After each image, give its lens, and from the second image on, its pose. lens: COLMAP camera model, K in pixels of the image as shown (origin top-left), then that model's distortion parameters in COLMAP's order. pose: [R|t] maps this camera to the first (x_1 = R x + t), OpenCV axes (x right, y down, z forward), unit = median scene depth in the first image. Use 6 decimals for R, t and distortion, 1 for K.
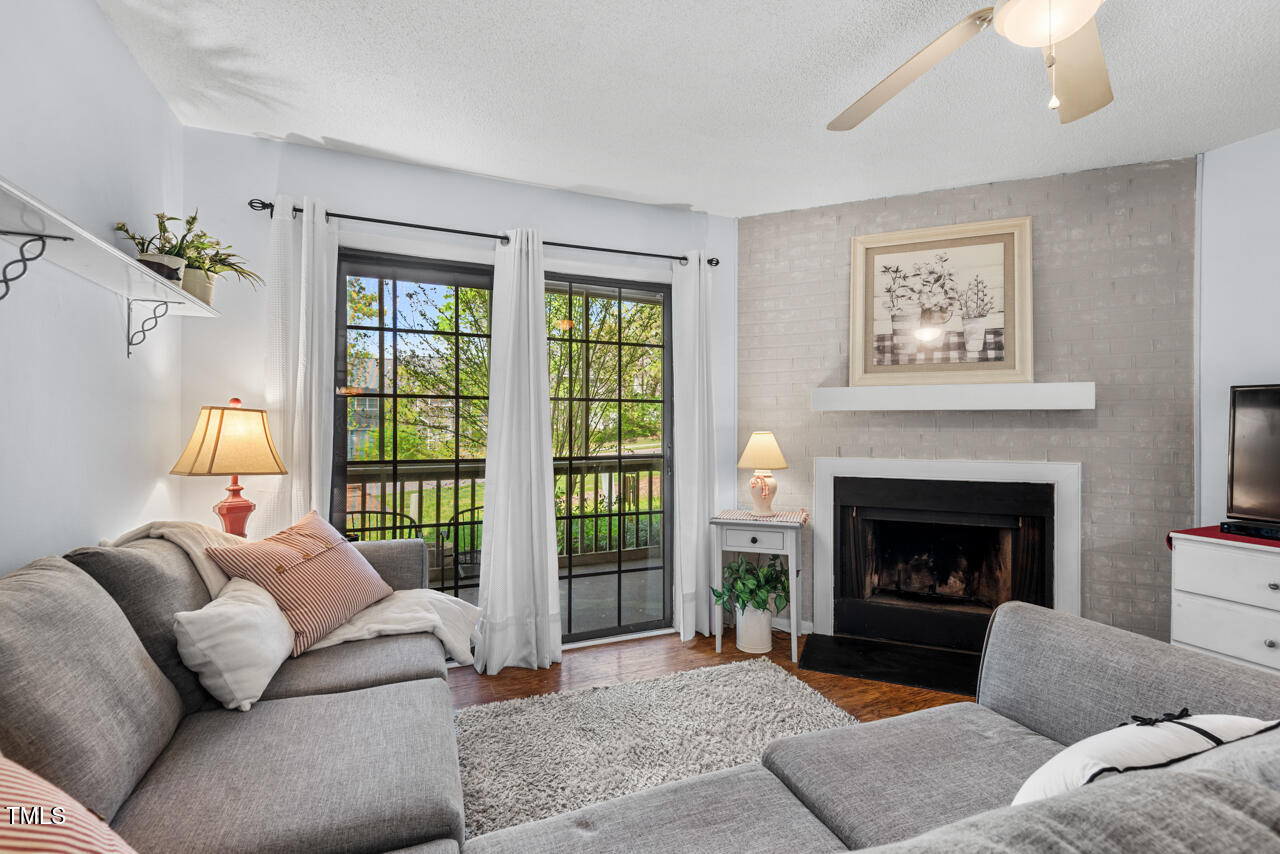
lens RADIAL K [[577.6, 0, 643.6], [0, 577.6, 421.8], [0, 0, 1]] dist [0.033015, -0.019791]
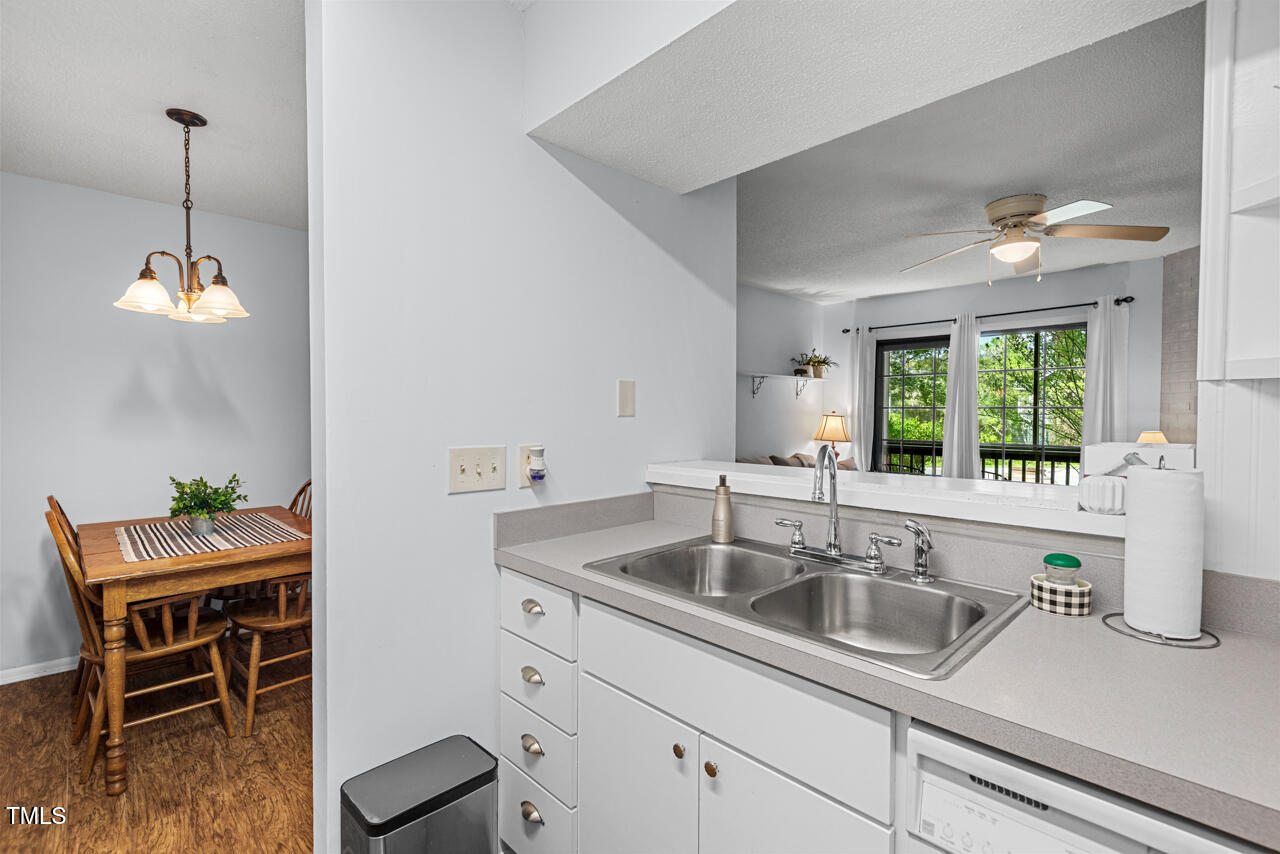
lens RADIAL K [[577.6, 0, 643.6], [0, 577.6, 421.8], [0, 0, 1]] dist [0.033015, -0.019791]
pose [[0.364892, 0.017355, -0.930888, 1.110644], [0.008548, 0.999722, 0.021990, -0.047907], [0.931010, -0.015981, 0.364643, -0.571463]]
